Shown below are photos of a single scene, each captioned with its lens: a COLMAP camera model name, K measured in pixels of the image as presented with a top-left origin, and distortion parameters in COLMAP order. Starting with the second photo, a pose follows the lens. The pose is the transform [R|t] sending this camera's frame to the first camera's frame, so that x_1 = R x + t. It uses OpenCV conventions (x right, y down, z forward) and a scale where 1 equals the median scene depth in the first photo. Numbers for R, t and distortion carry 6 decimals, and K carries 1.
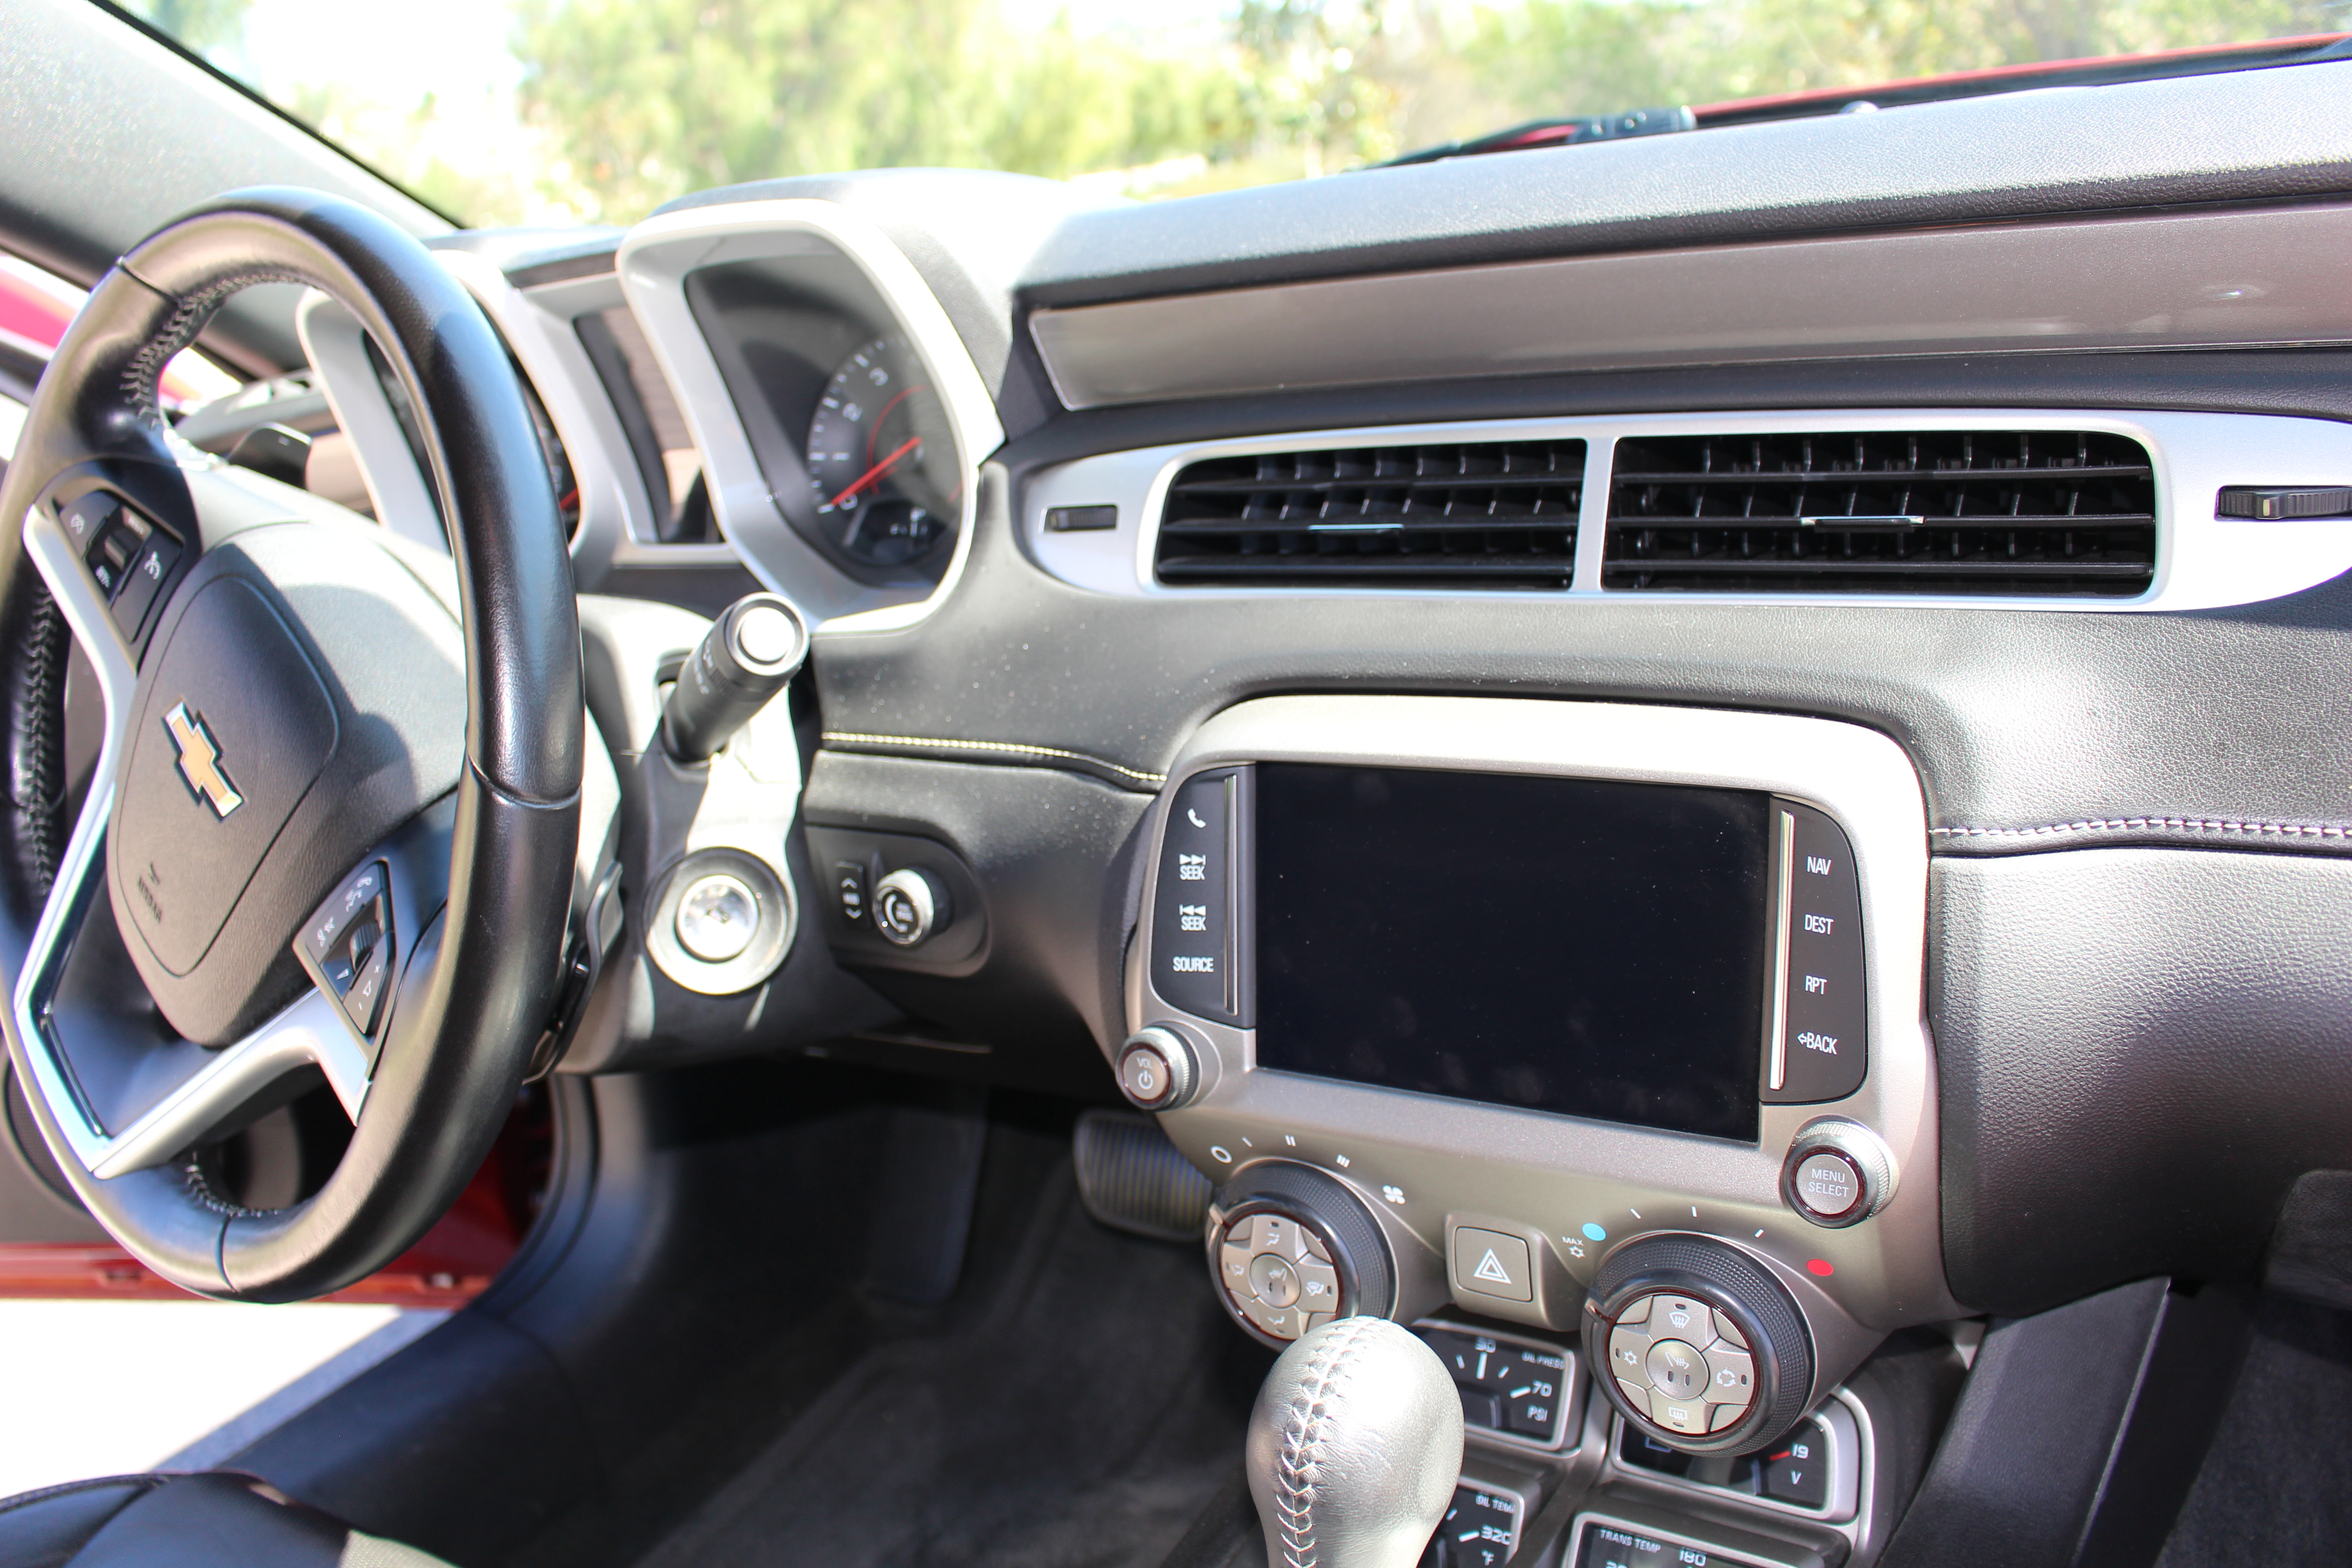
lens RADIAL K [[1921.2, 0, 1161.5], [0, 1921.2, 779.1], [0, 0, 1]] dist [-0.159258, 0.124242]
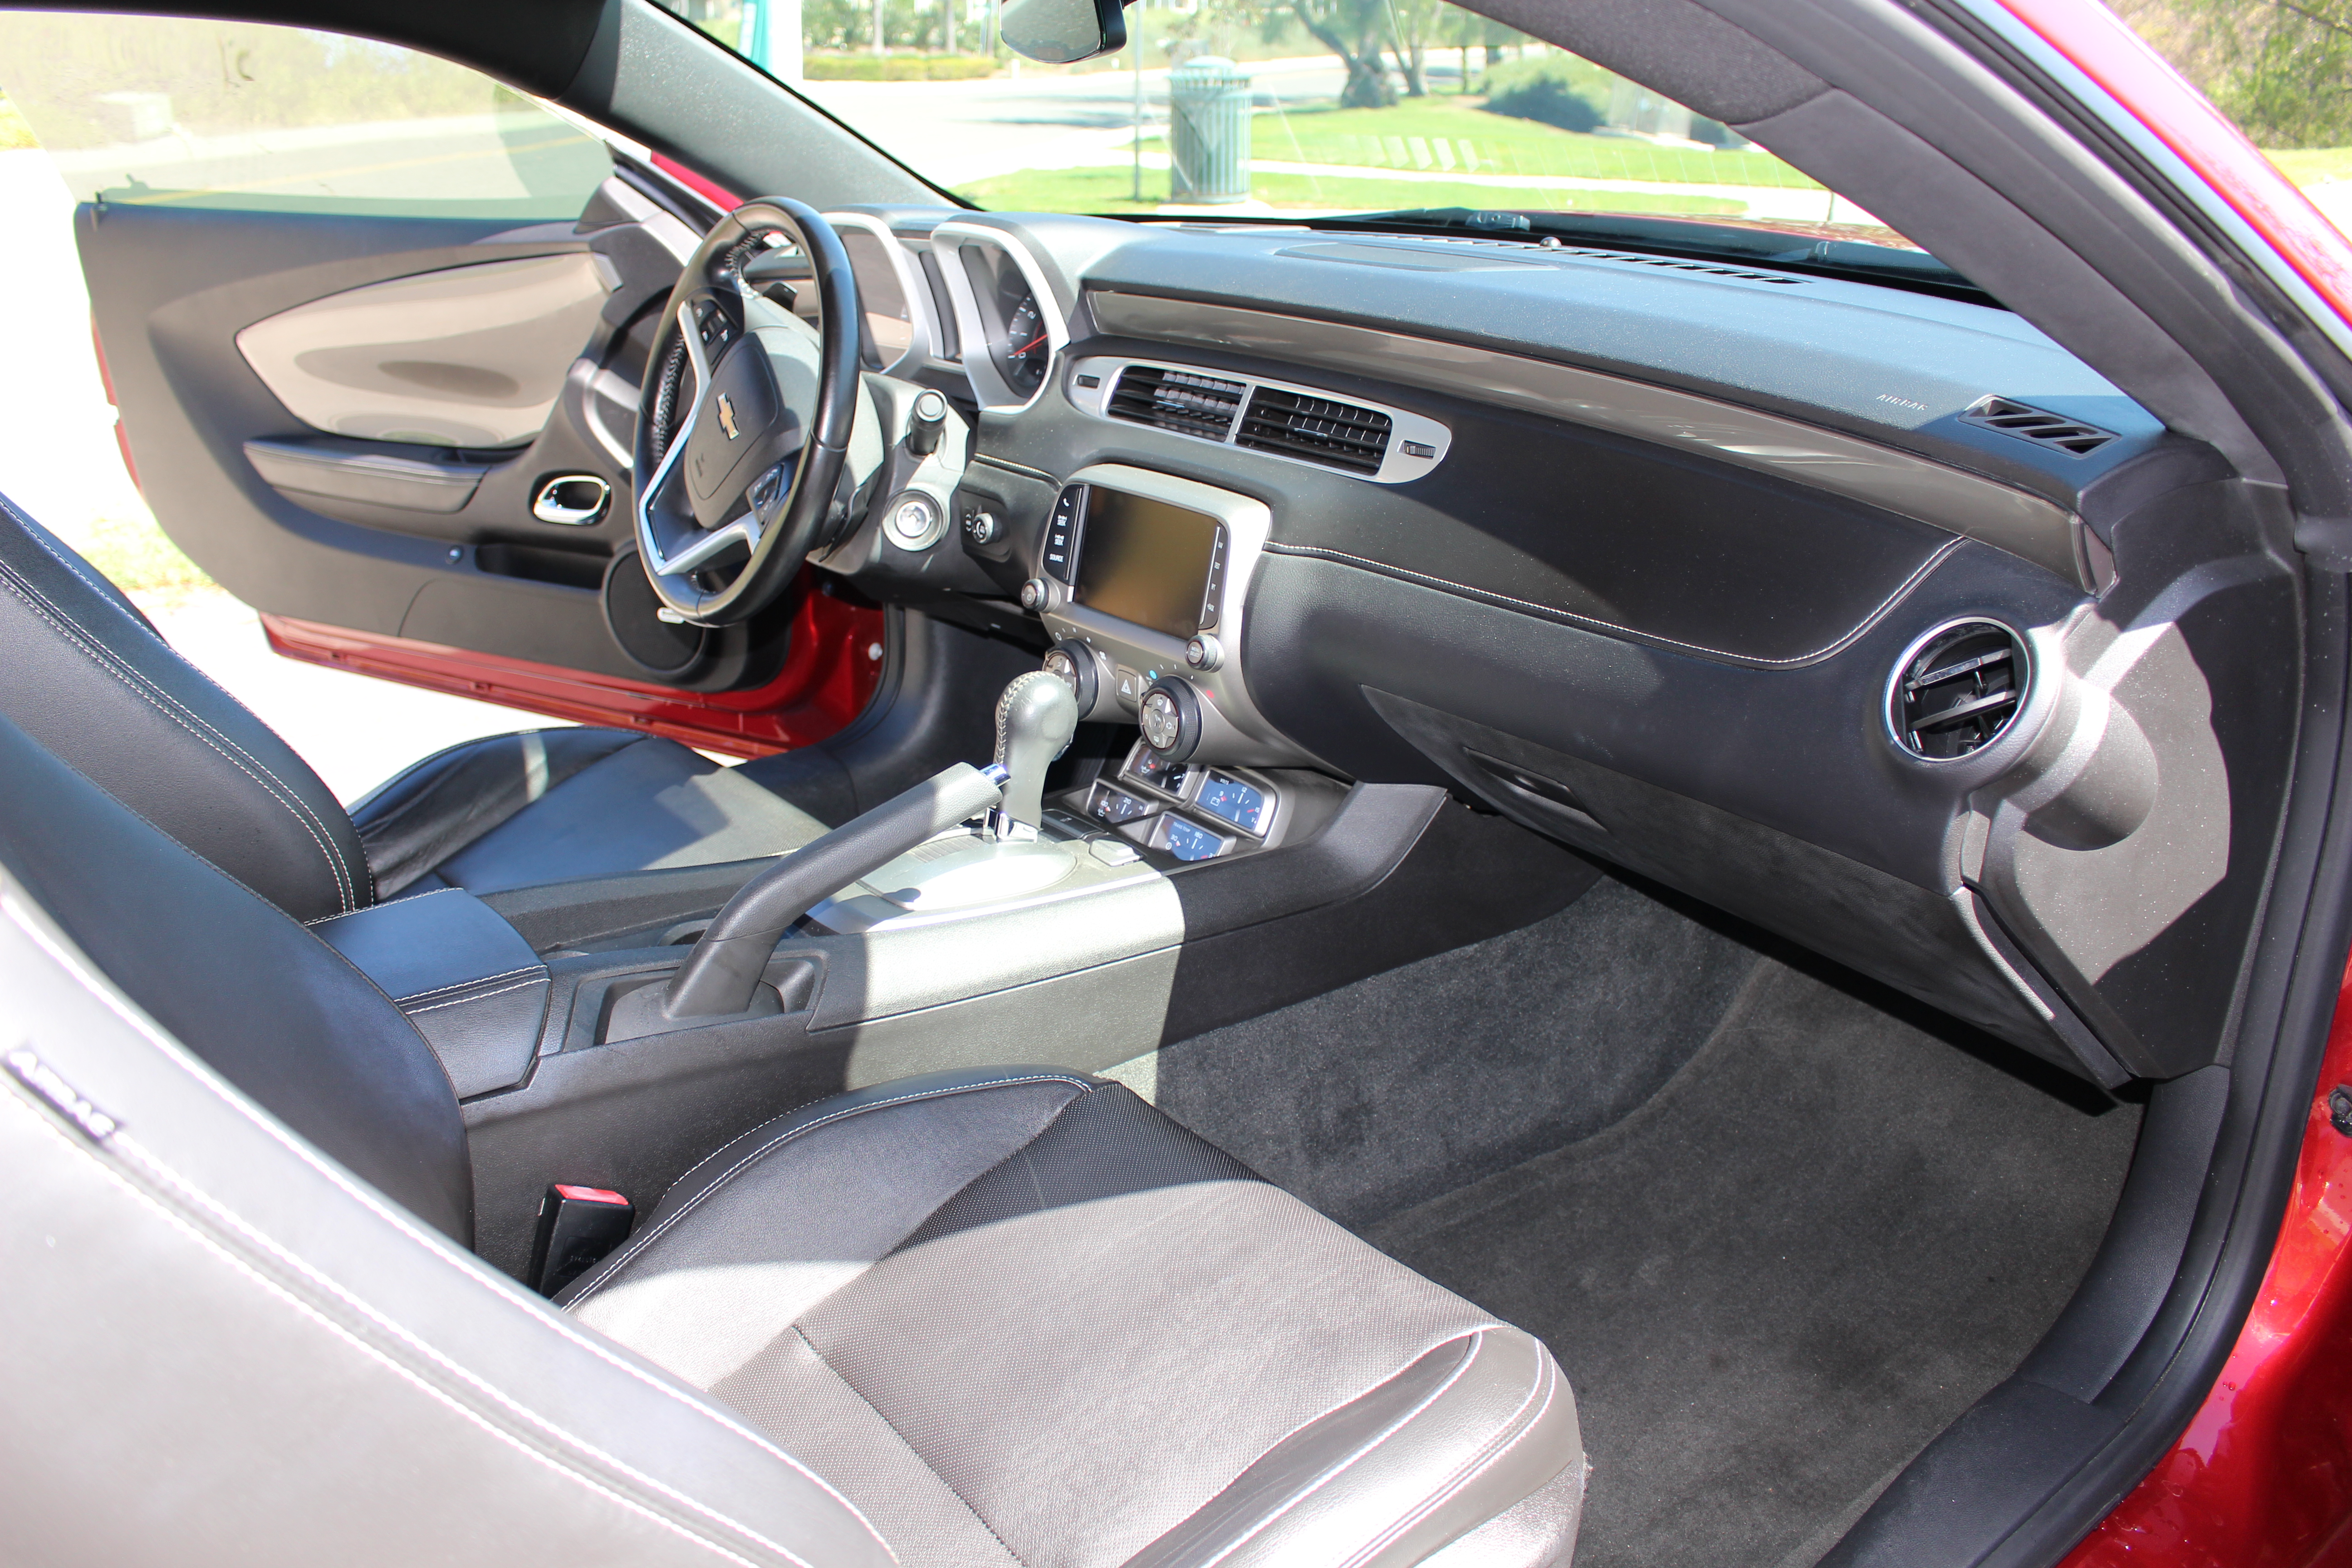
lens RADIAL K [[1921.2, 0, 1161.5], [0, 1921.2, 779.1], [0, 0, 1]] dist [-0.159258, 0.124242]
pose [[0.944231, 0.222189, -0.243023, 0.849715], [-0.199454, 0.973161, 0.114785, 0.061597], [0.262005, -0.059912, 0.963205, -1.487184]]
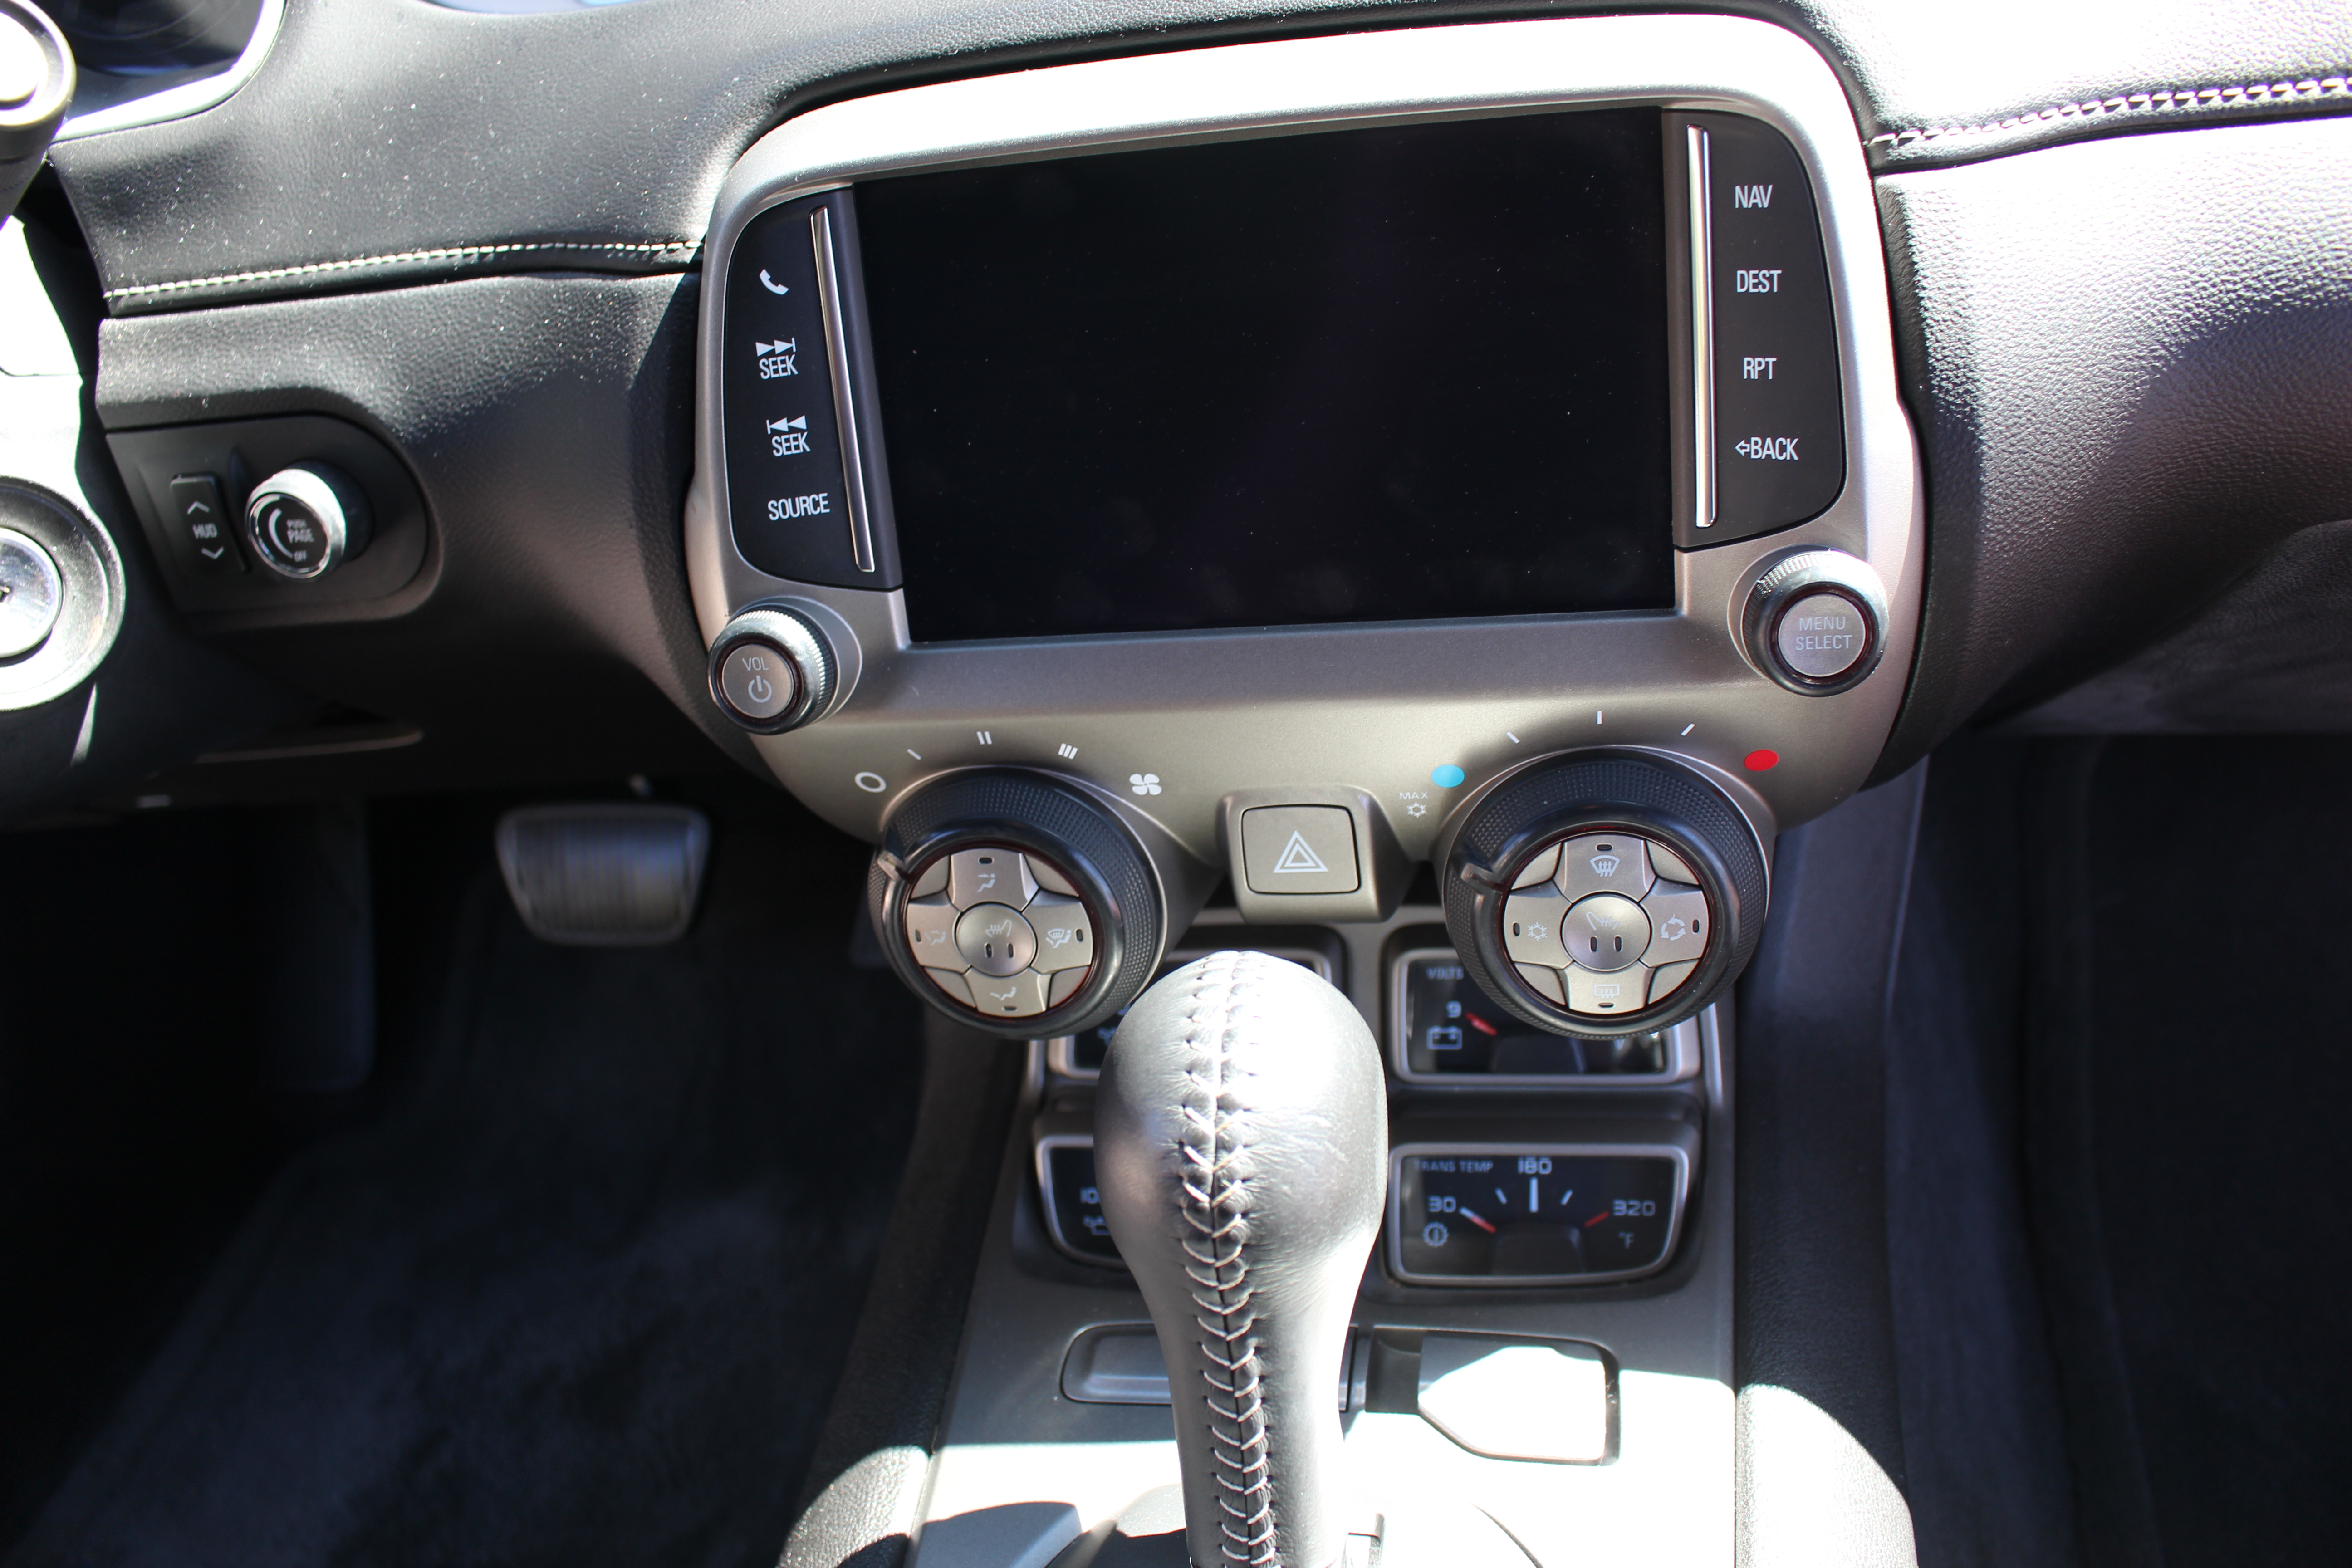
lens RADIAL K [[1921.2, 0, 1161.5], [0, 1921.2, 779.1], [0, 0, 1]] dist [-0.159258, 0.124242]
pose [[0.920614, -0.191963, 0.340031, -0.110139], [0.129496, 0.971626, 0.197924, 0.073706], [-0.368377, -0.138178, 0.919350, 0.331605]]
